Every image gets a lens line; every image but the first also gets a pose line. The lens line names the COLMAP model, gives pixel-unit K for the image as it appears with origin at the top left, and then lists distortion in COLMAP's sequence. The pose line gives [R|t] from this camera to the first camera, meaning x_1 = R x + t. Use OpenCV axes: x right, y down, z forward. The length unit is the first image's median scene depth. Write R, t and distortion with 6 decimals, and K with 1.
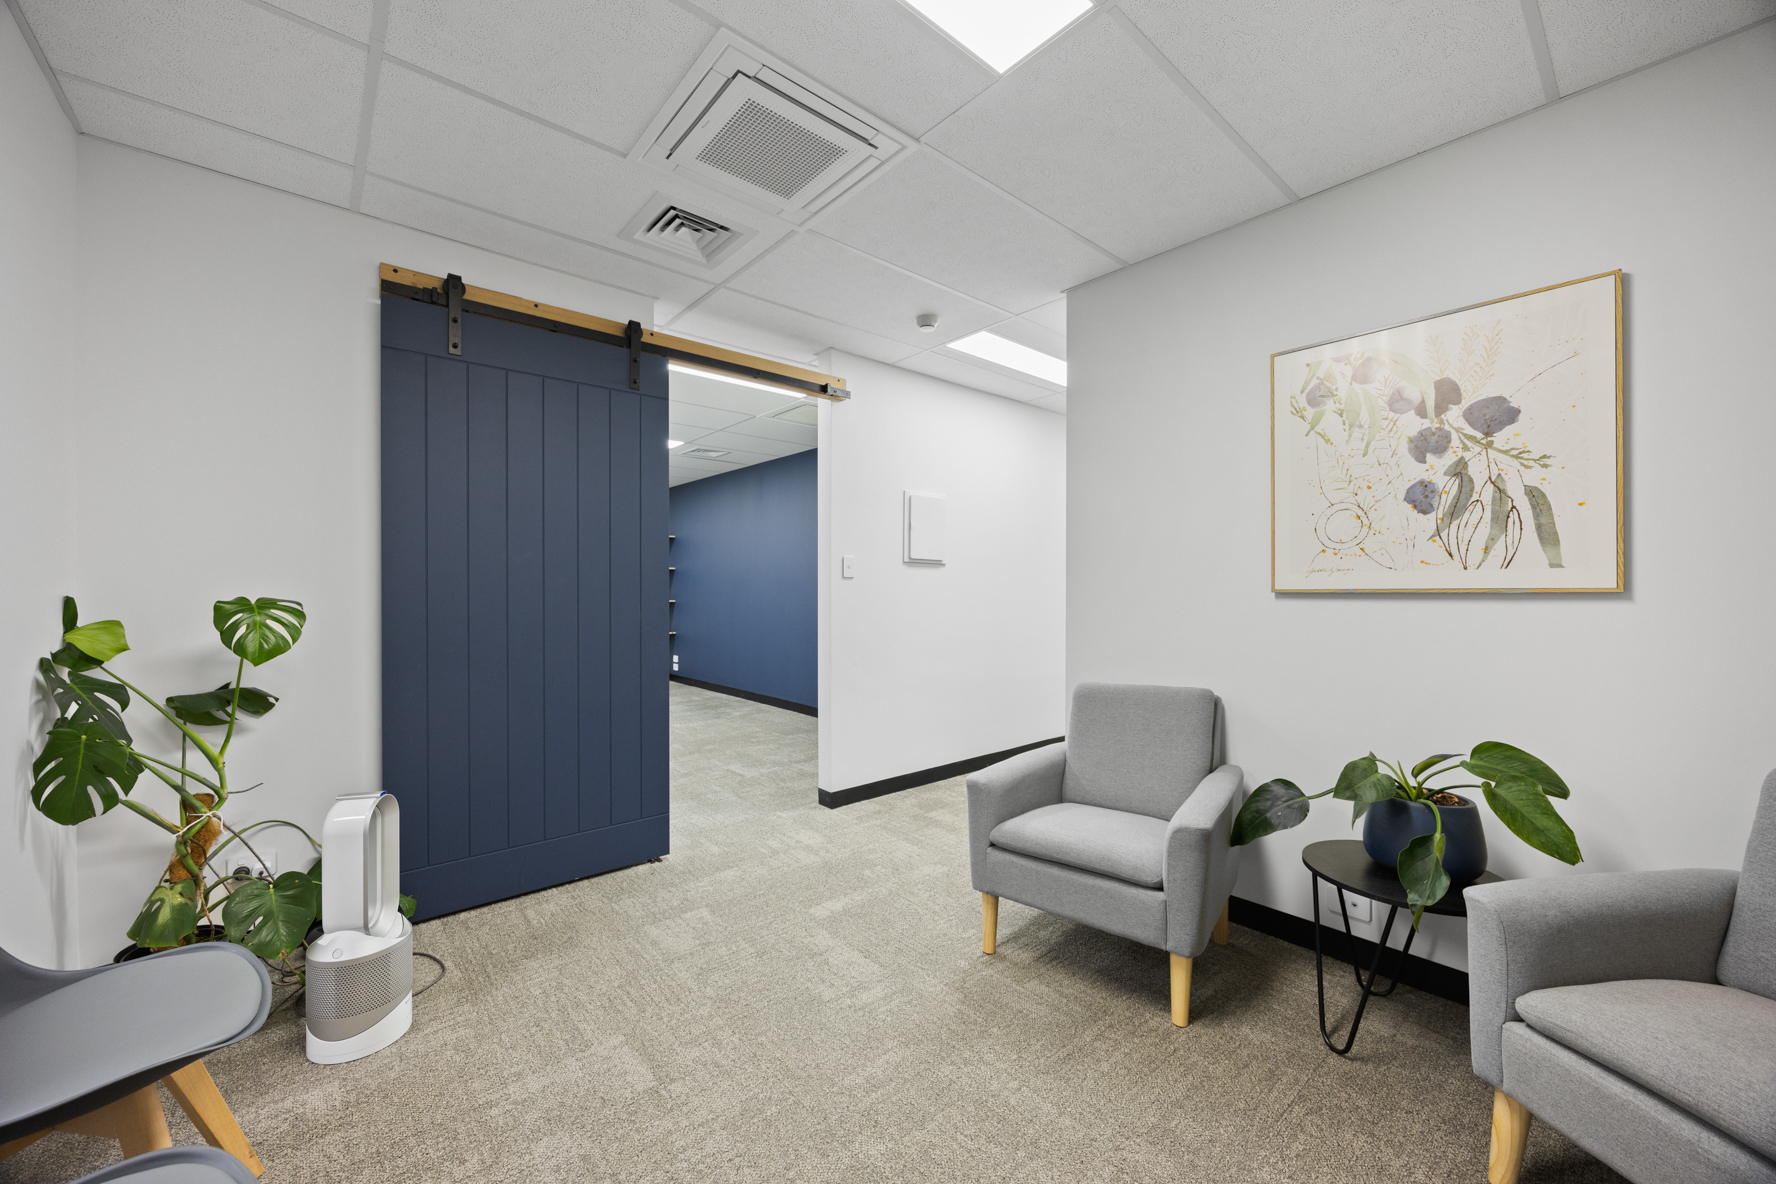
lens RADIAL K [[679.8, 0, 881.4], [0, 679.8, 590.5], [0, 0, 1]] dist [-0.001283, -0.000243]
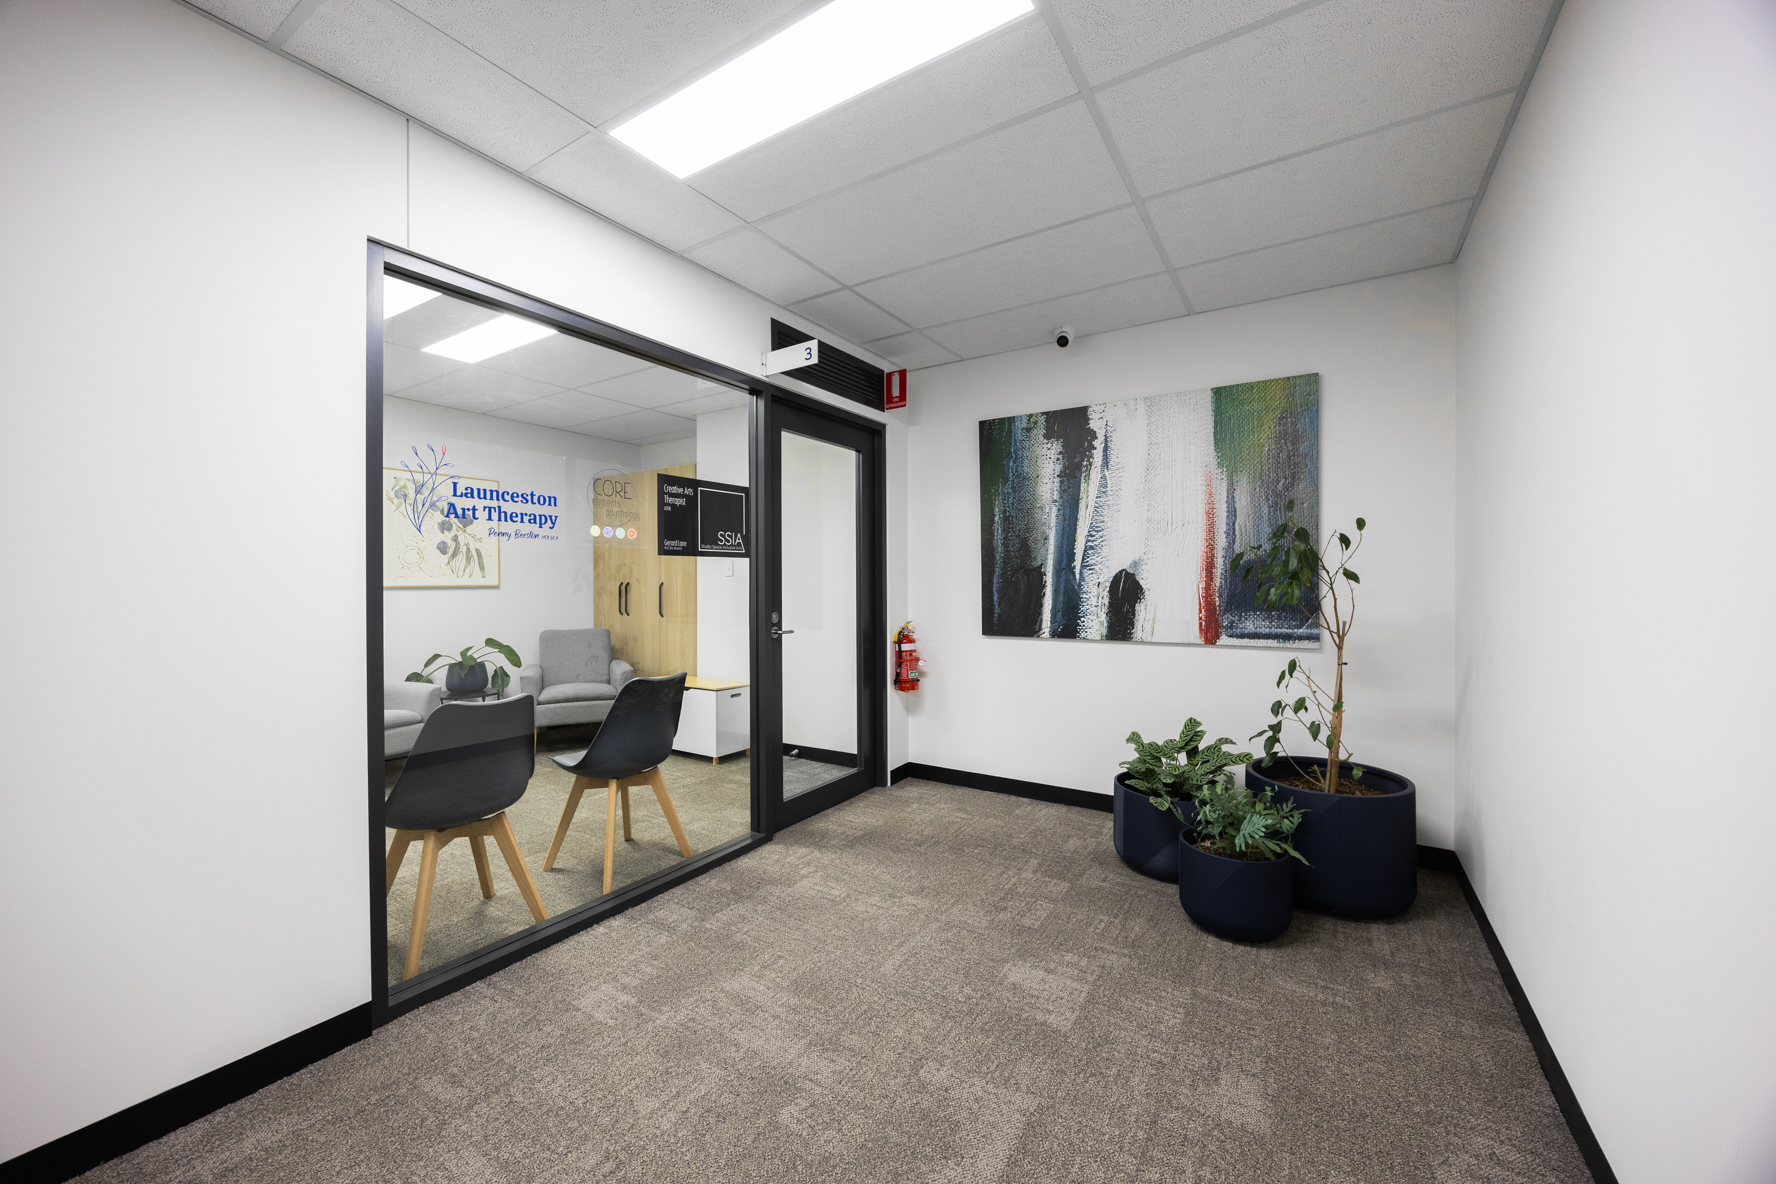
lens RADIAL K [[679.8, 0, 881.4], [0, 679.8, 590.5], [0, 0, 1]] dist [-0.001283, -0.000243]
pose [[-0.279930, -0.005581, 0.960004, -2.067855], [0.007484, 0.999940, 0.007996, 0.008984], [-0.959991, 0.009423, -0.279872, 0.176708]]
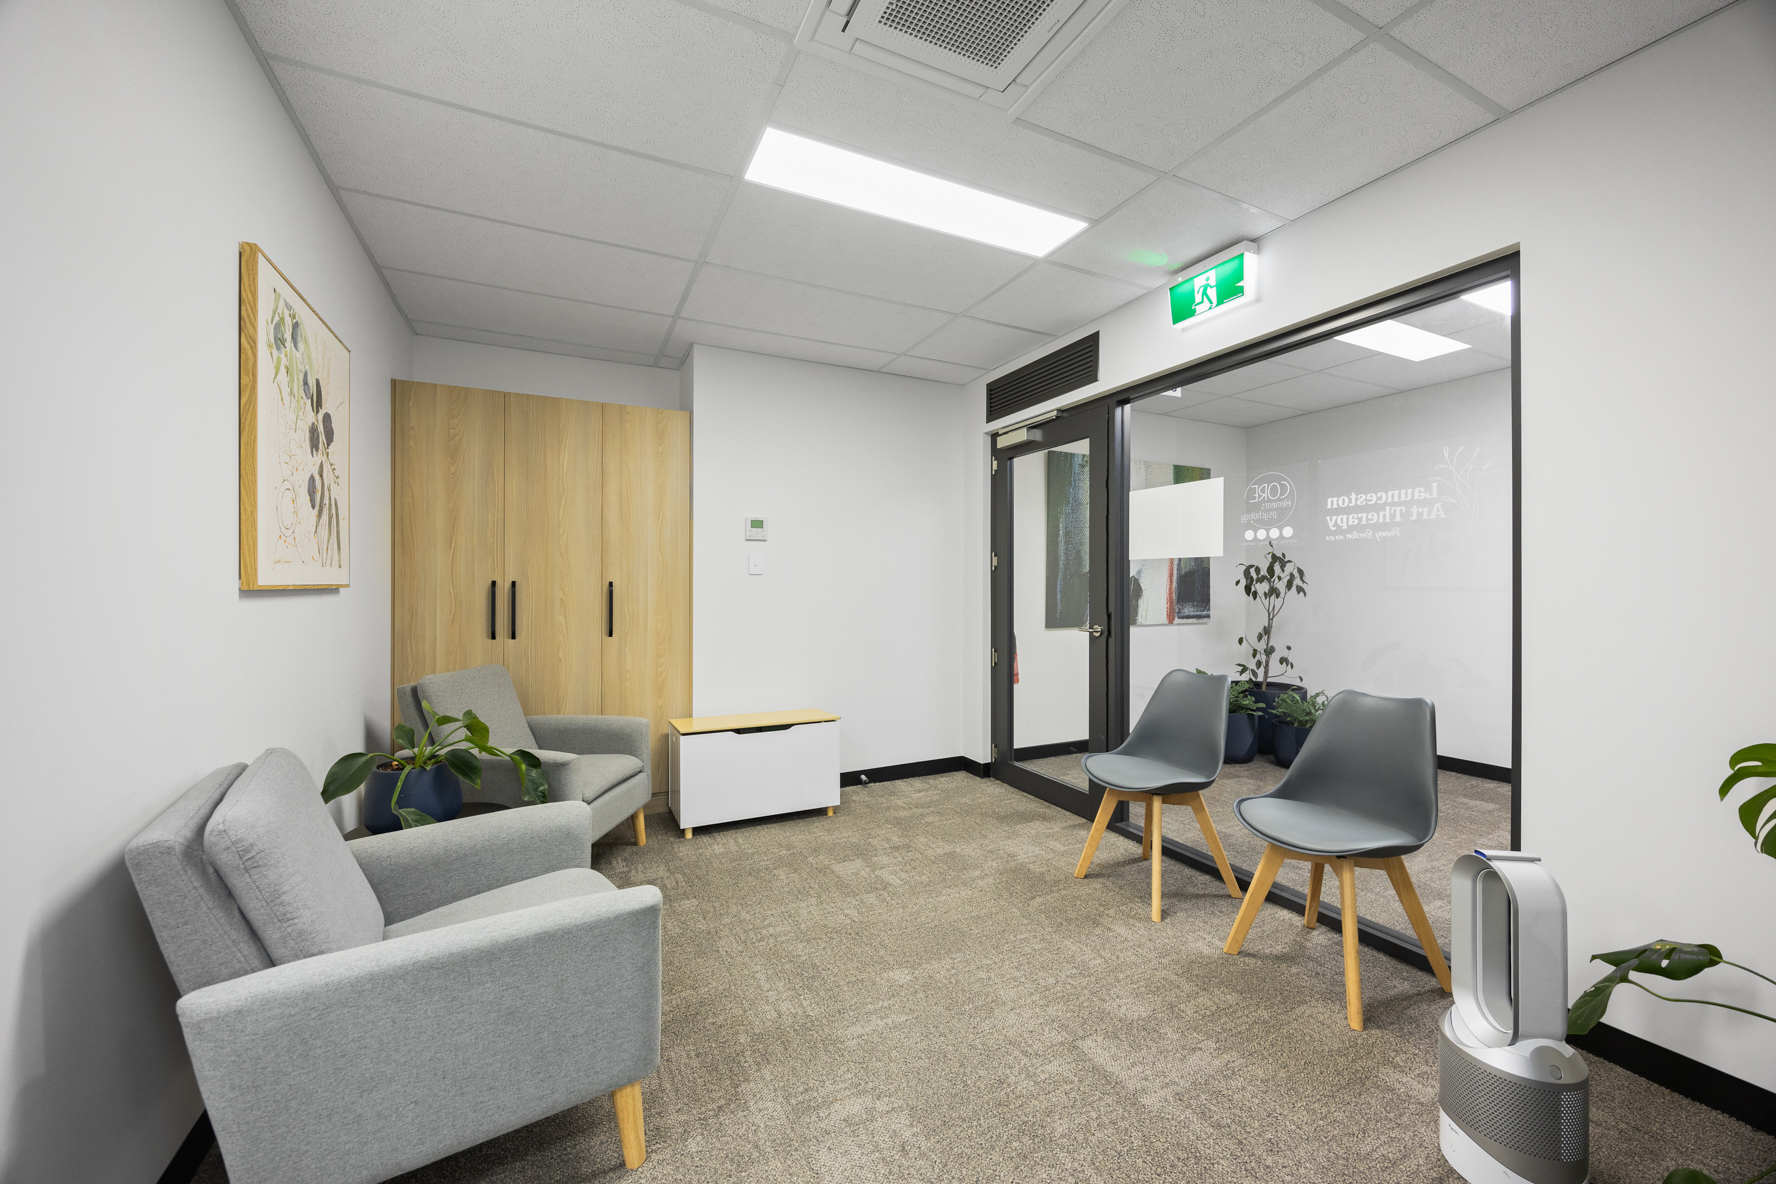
lens RADIAL K [[679.8, 0, 881.4], [0, 679.8, 590.5], [0, 0, 1]] dist [-0.001283, -0.000243]
pose [[-0.967196, -0.000509, 0.254032, -0.261950], [0.003036, 0.999903, 0.013560, -0.009907], [-0.254014, 0.013886, -0.967101, 1.813693]]
